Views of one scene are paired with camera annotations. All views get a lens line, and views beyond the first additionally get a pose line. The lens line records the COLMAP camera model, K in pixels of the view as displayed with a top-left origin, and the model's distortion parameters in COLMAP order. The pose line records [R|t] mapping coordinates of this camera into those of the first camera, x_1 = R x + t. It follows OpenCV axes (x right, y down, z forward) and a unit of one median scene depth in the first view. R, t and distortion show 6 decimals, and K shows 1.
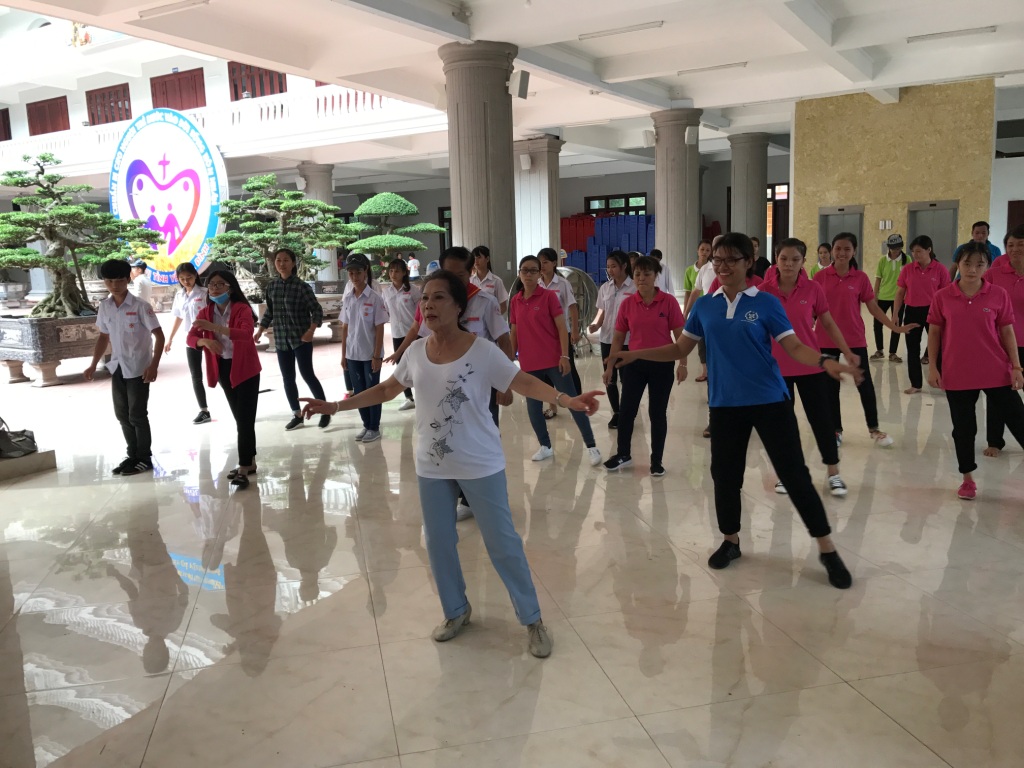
lens RADIAL K [[845.2, 0, 508.2], [0, 845.2, 386.5], [0, 0, 1]] dist [0.031752, -0.003812]
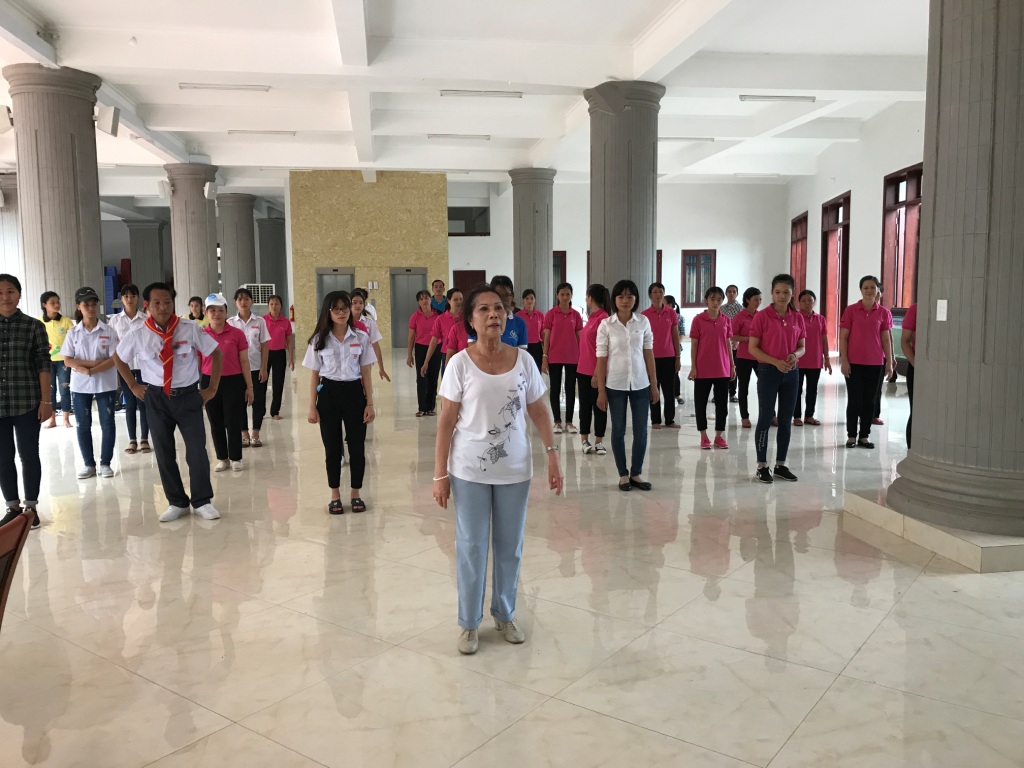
lens RADIAL K [[854.2, 0, 511.5], [0, 854.2, 344.3], [0, 0, 1]] dist [0.038707, -0.010139]
pose [[0.760497, -0.012644, 0.649218, -0.170897], [0.090529, 0.992111, -0.086724, 0.006289], [-0.642999, 0.124727, 0.755642, 0.019453]]
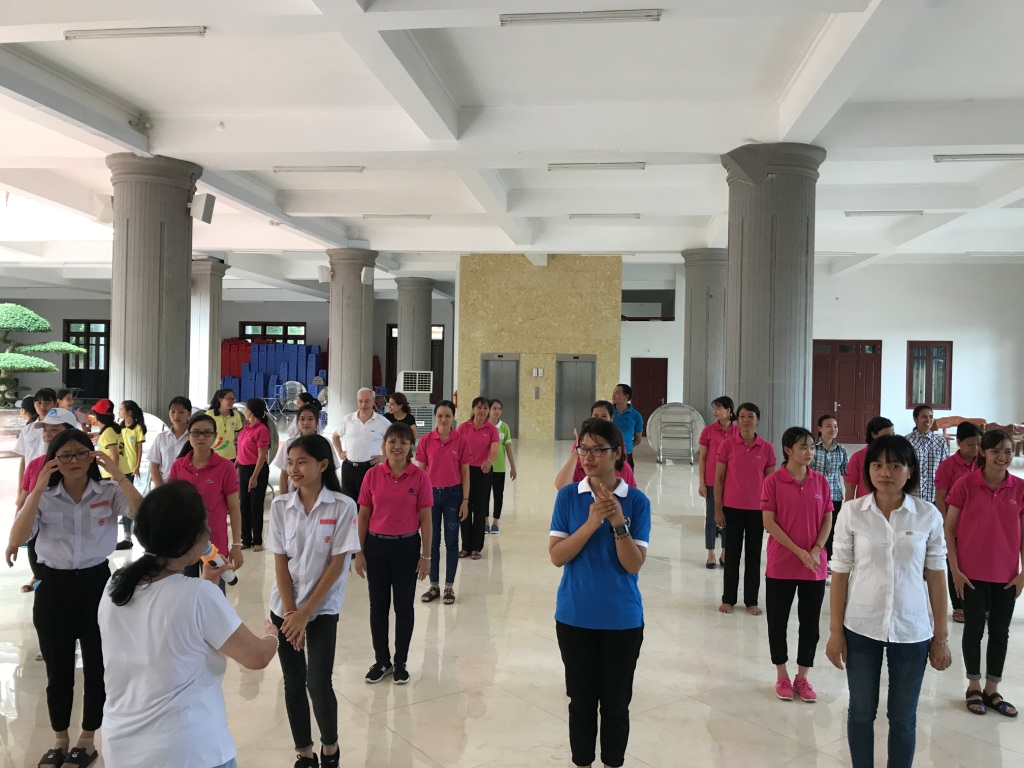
lens RADIAL K [[845.2, 0, 508.2], [0, 845.2, 386.5], [0, 0, 1]] dist [0.031752, -0.003812]
pose [[0.912786, 0.045220, 0.405928, -0.032202], [0.014360, 0.989685, -0.142540, -0.019071], [-0.408186, 0.135937, 0.902721, 0.041607]]
